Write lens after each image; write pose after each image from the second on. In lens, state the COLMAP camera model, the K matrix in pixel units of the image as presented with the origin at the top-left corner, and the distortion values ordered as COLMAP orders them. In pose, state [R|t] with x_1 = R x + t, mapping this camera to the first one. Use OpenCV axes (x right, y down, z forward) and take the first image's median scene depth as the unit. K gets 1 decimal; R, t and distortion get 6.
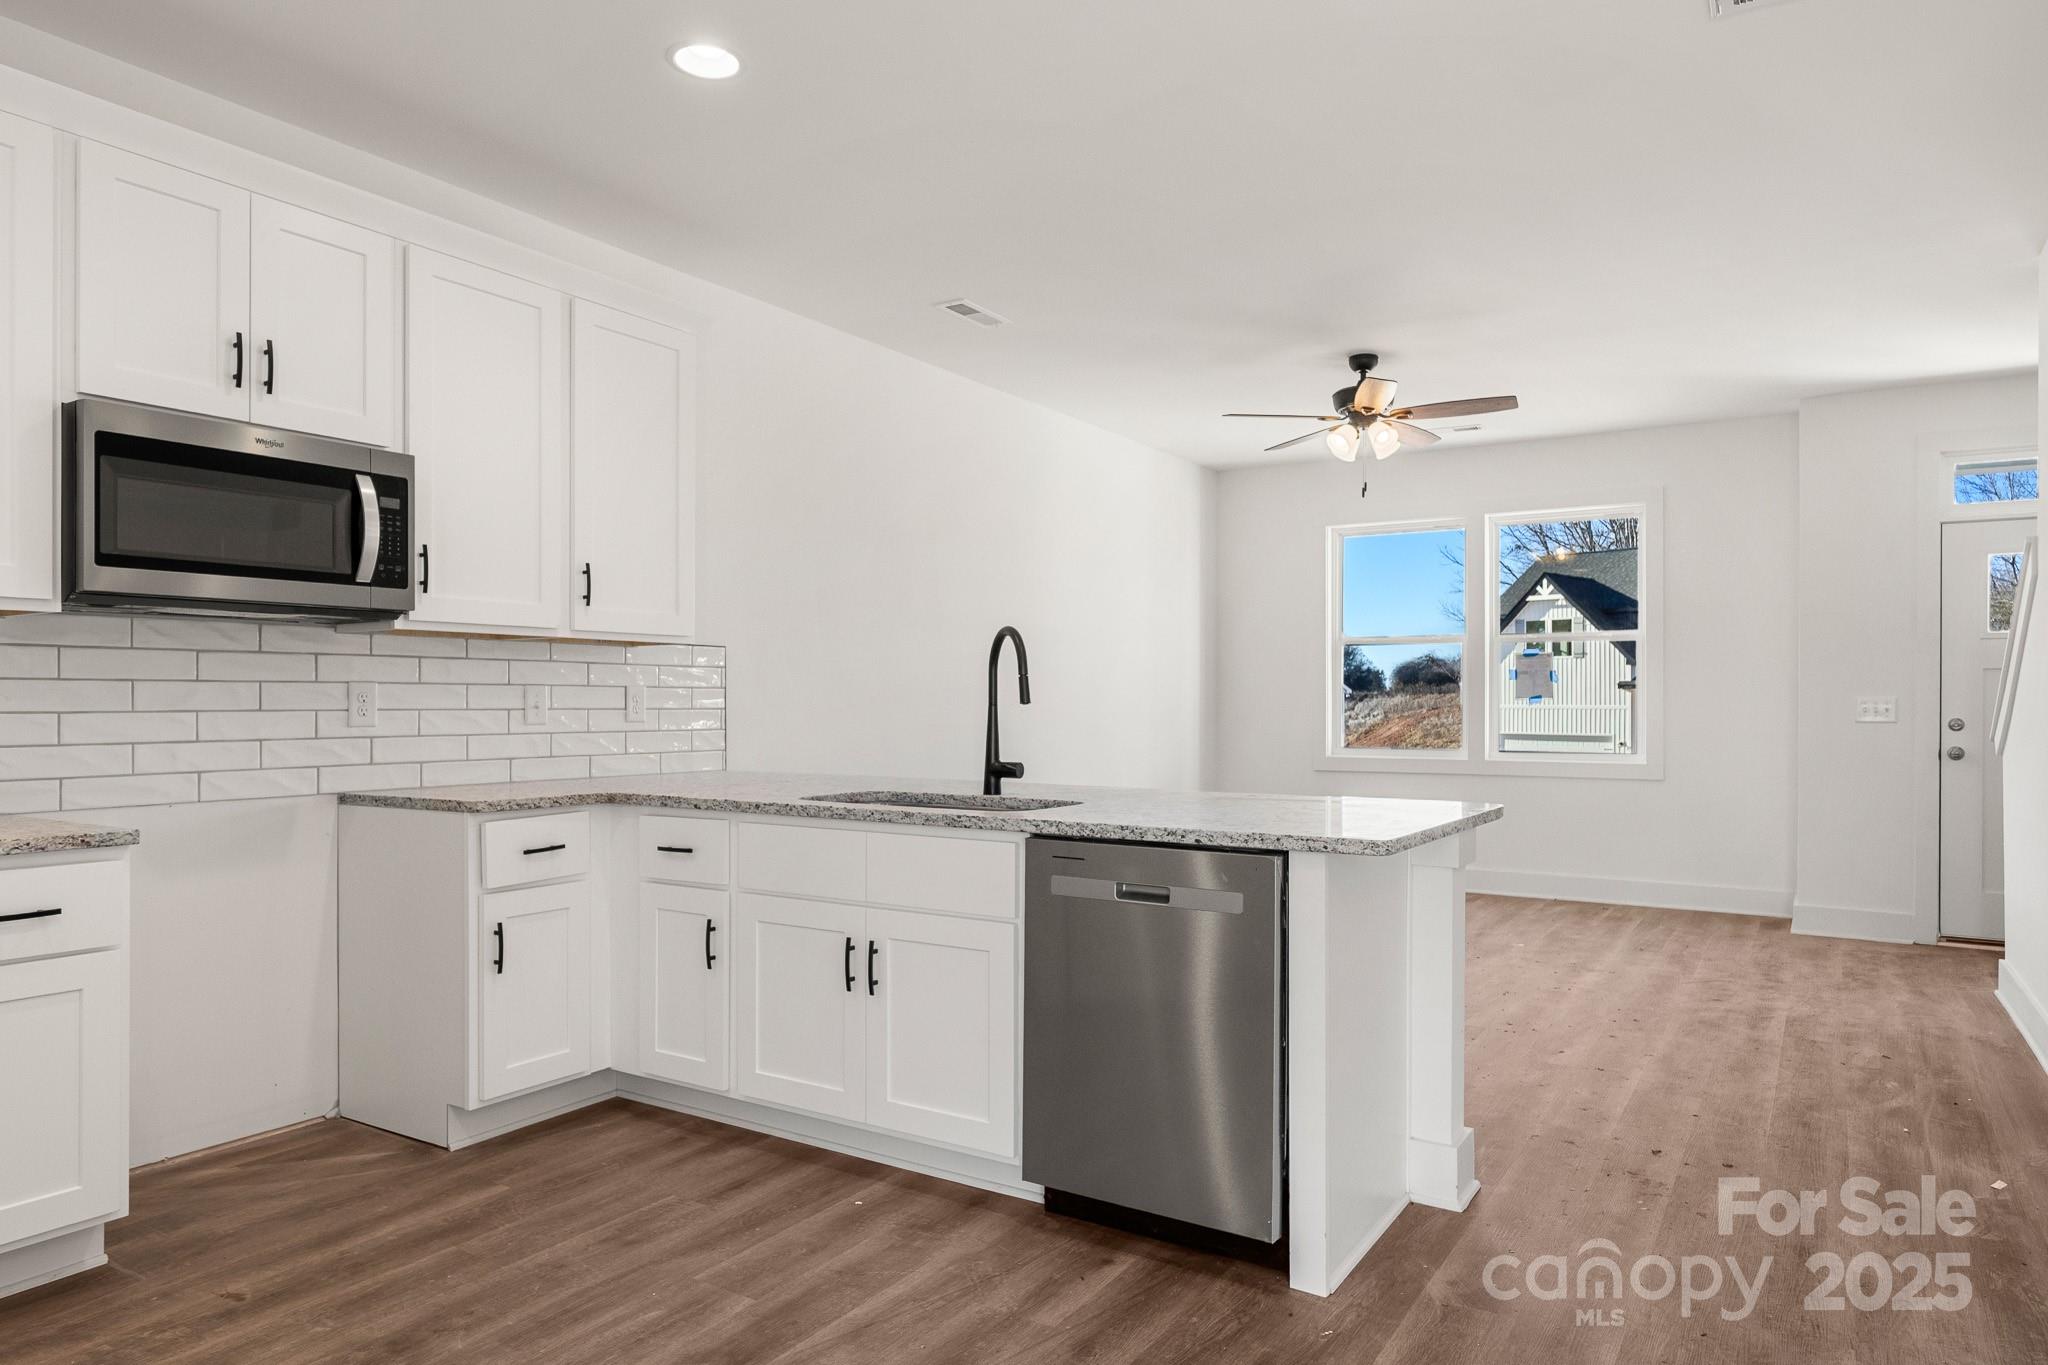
lens RADIAL K [[1261.1, 0, 1024.0], [0, 1261.1, 682.5], [0, 0, 1]] dist [-0.002070, -0.000410]
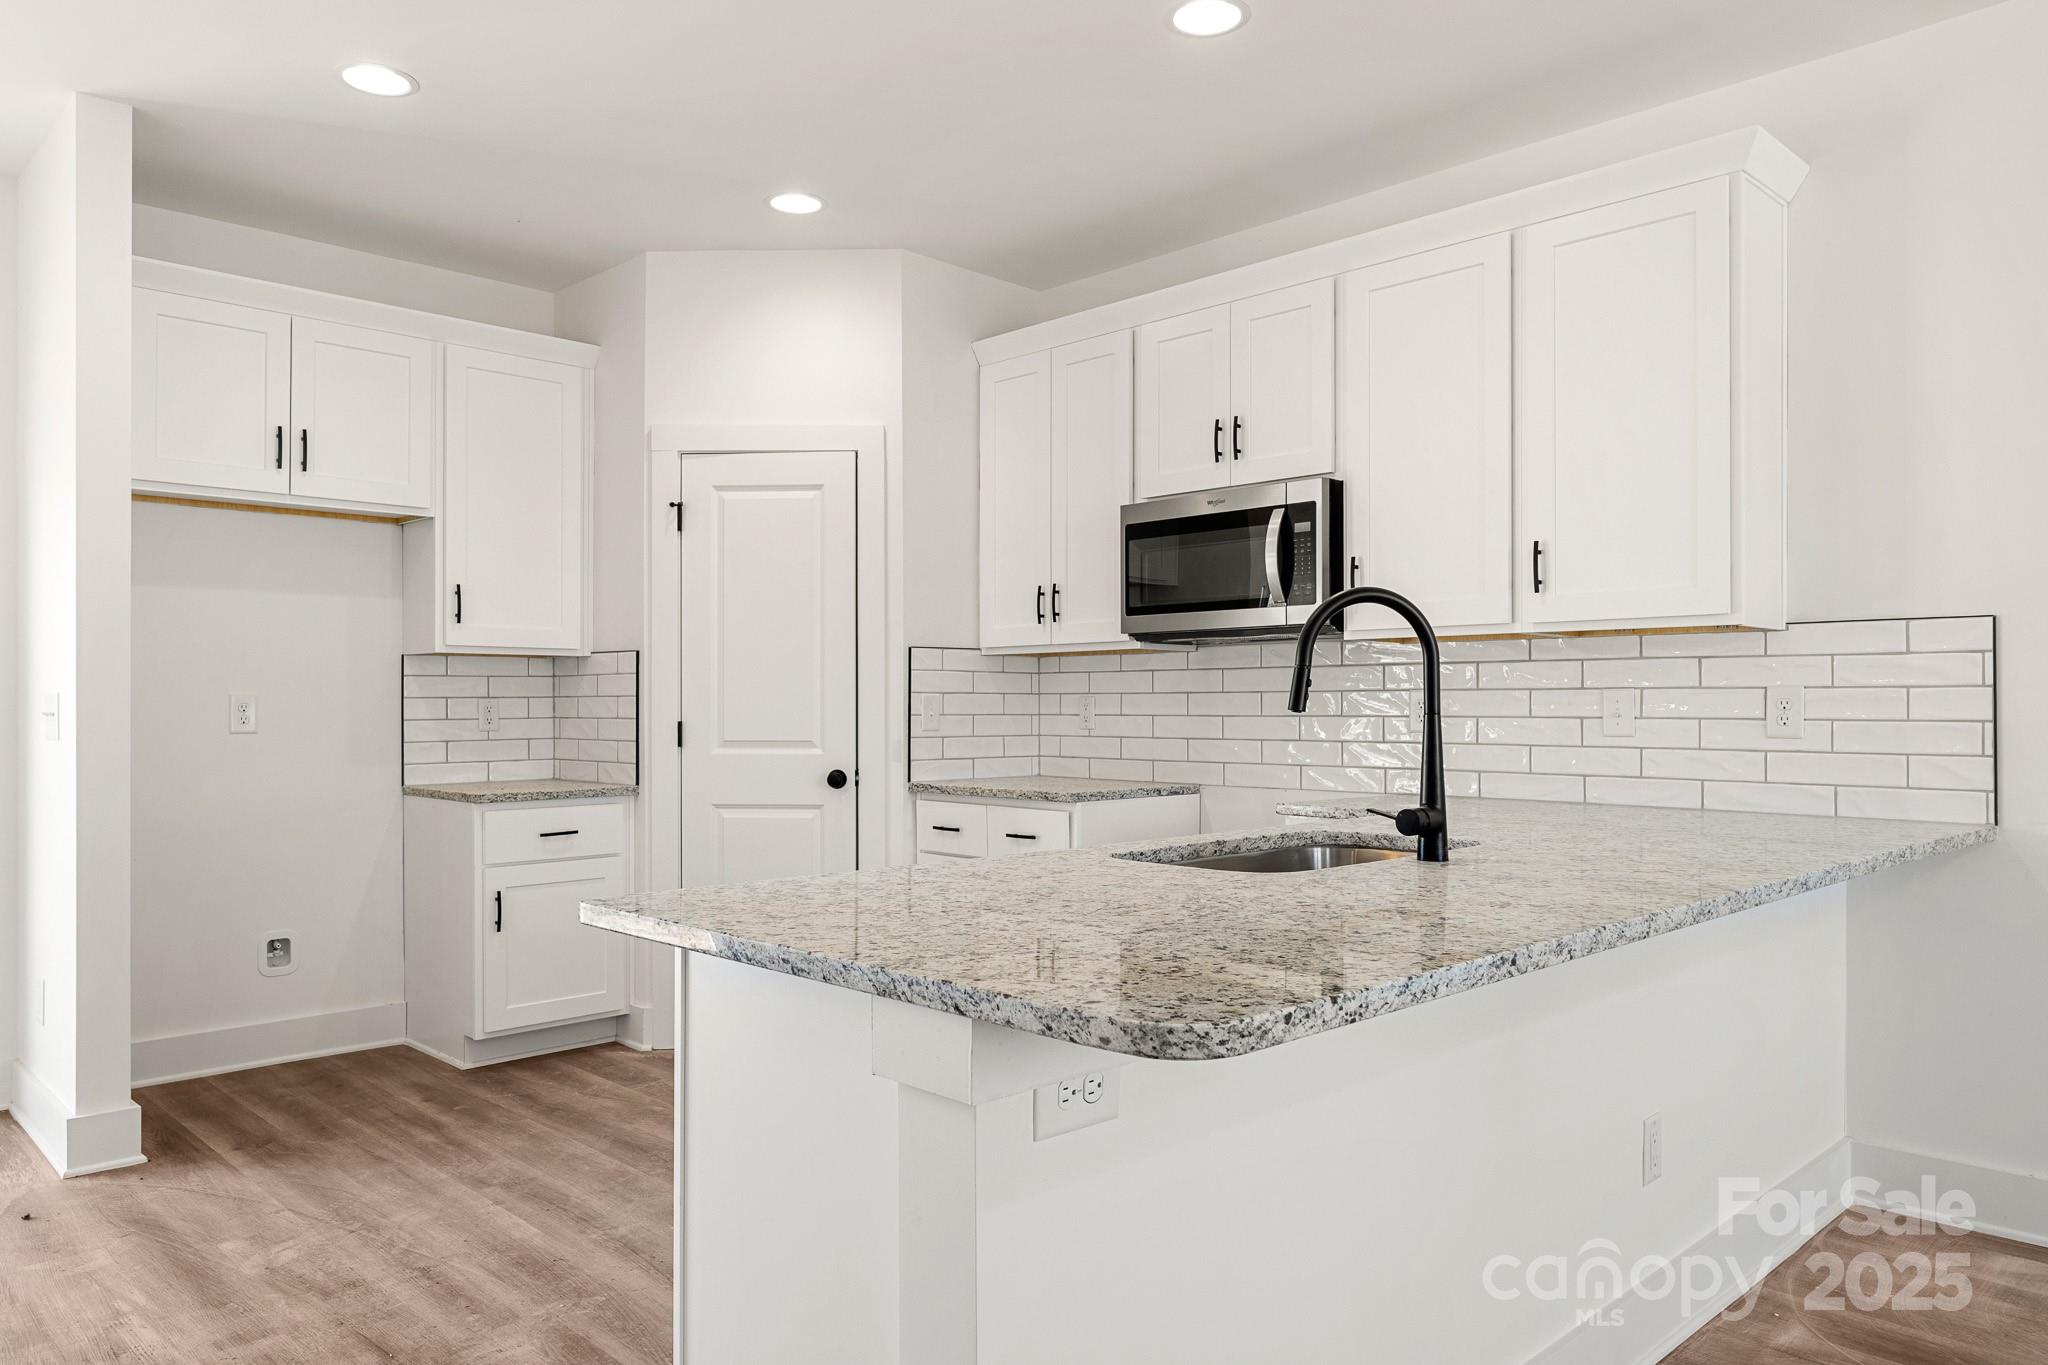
lens RADIAL K [[1389.8, 0, 1024.0], [0, 1389.8, 682.5], [0, 0, 1]] dist [0.003222, 0.001635]
pose [[-0.224443, -0.017589, -0.974328, 0.746722], [0.014442, 0.999667, -0.021374, 0.015535], [0.974380, -0.018868, -0.224115, 1.060507]]
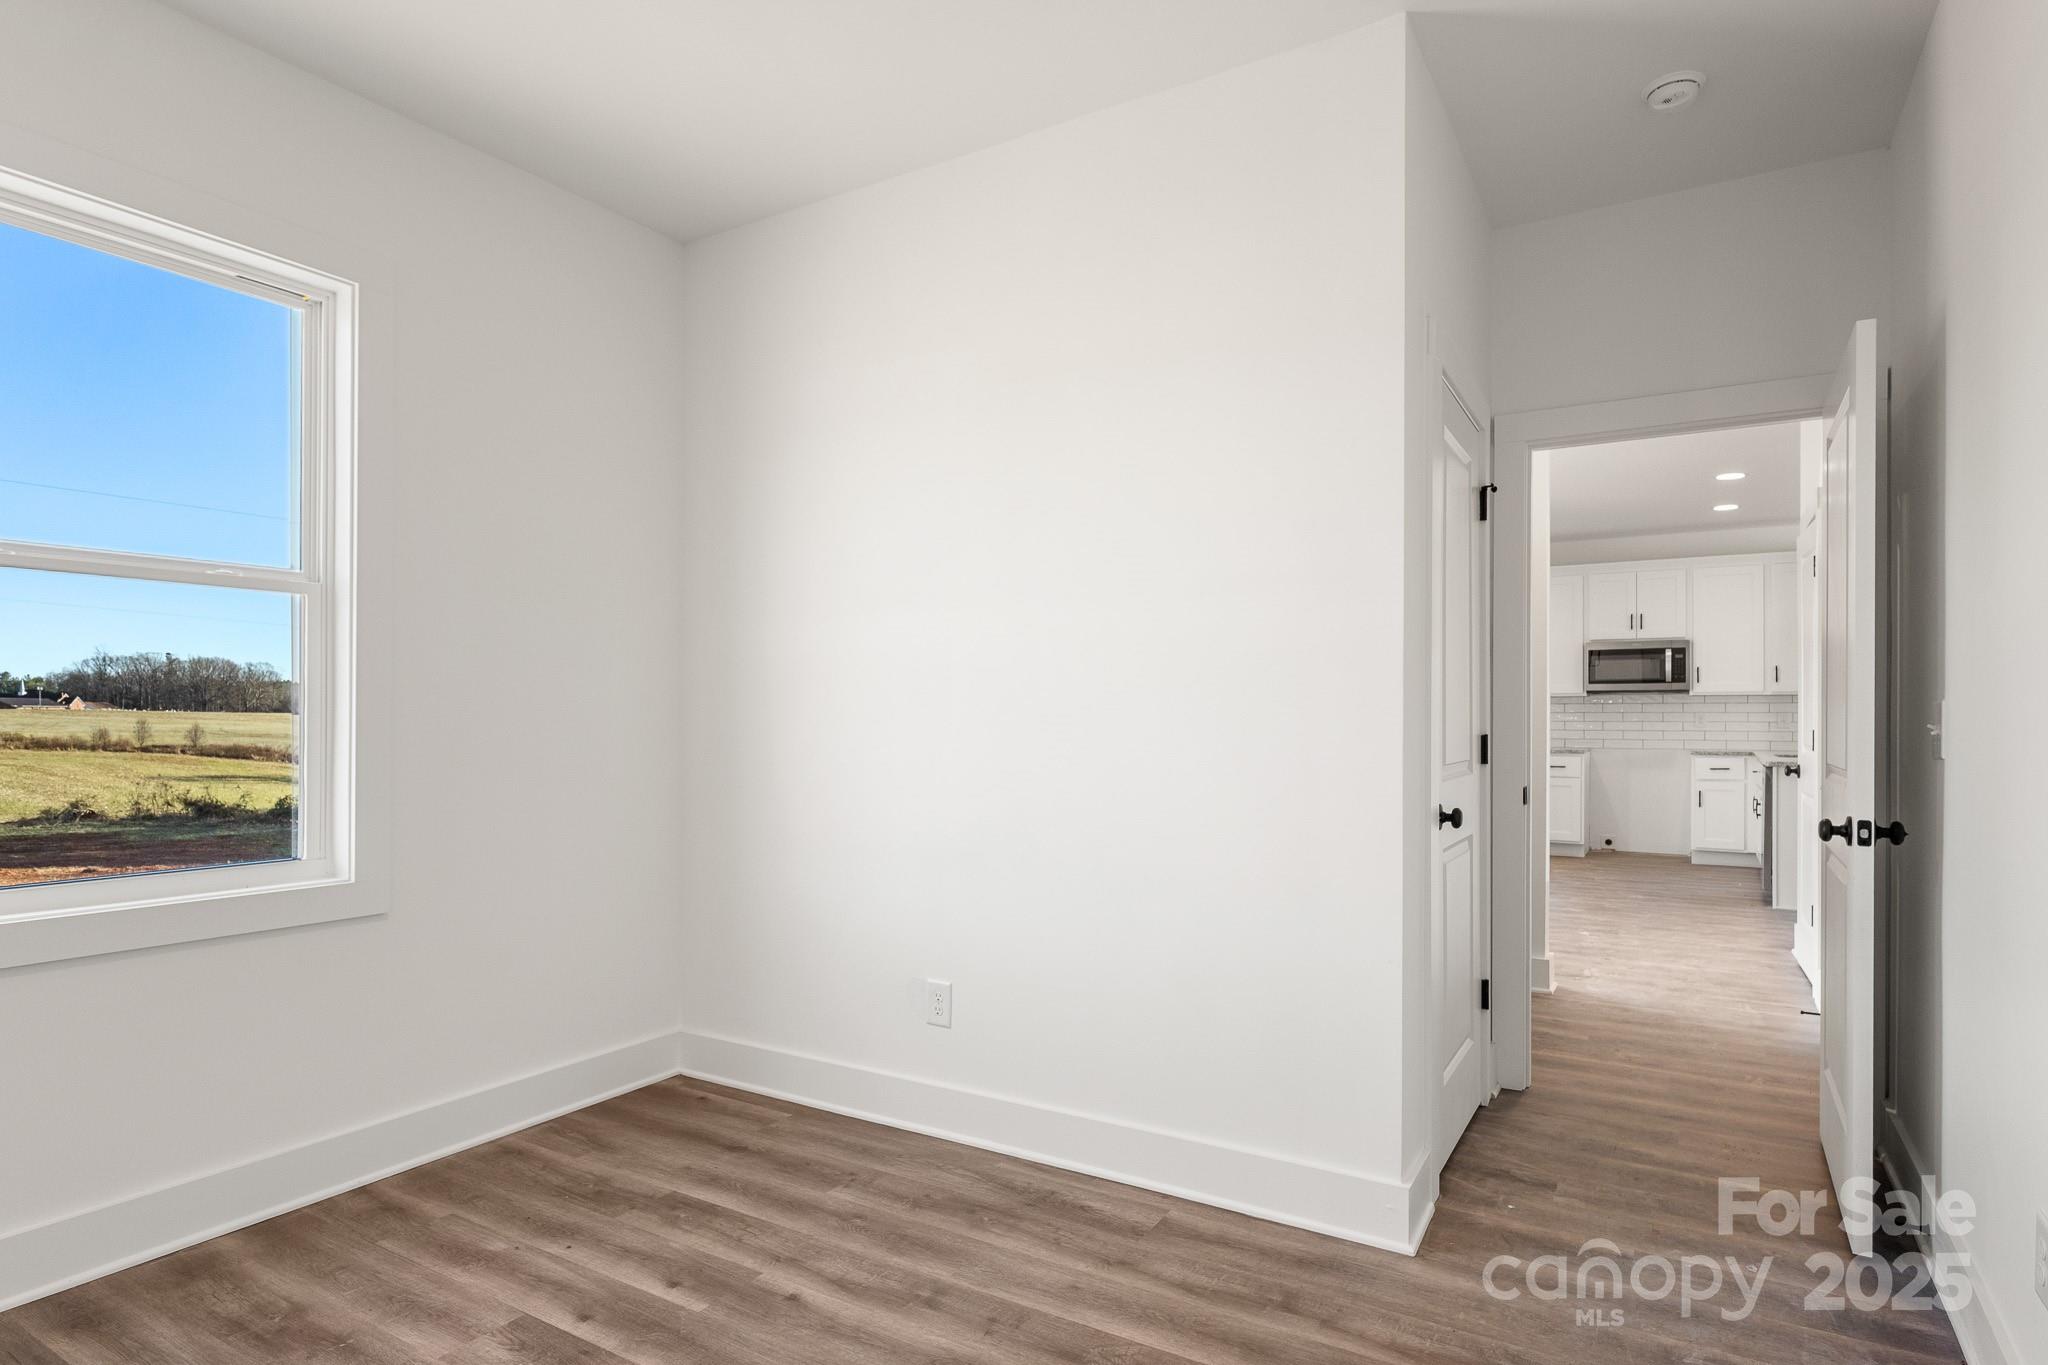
lens RADIAL K [[1121.8, 0, 1013.2], [0, 1121.8, 710.0], [0, 0, 1]] dist [-0.000583, -0.000159]
pose [[0.017240, -0.005497, -0.999836, 2.342119], [0.013212, 0.999899, -0.005269, -0.014899], [0.999764, -0.013119, 0.017311, -0.740706]]
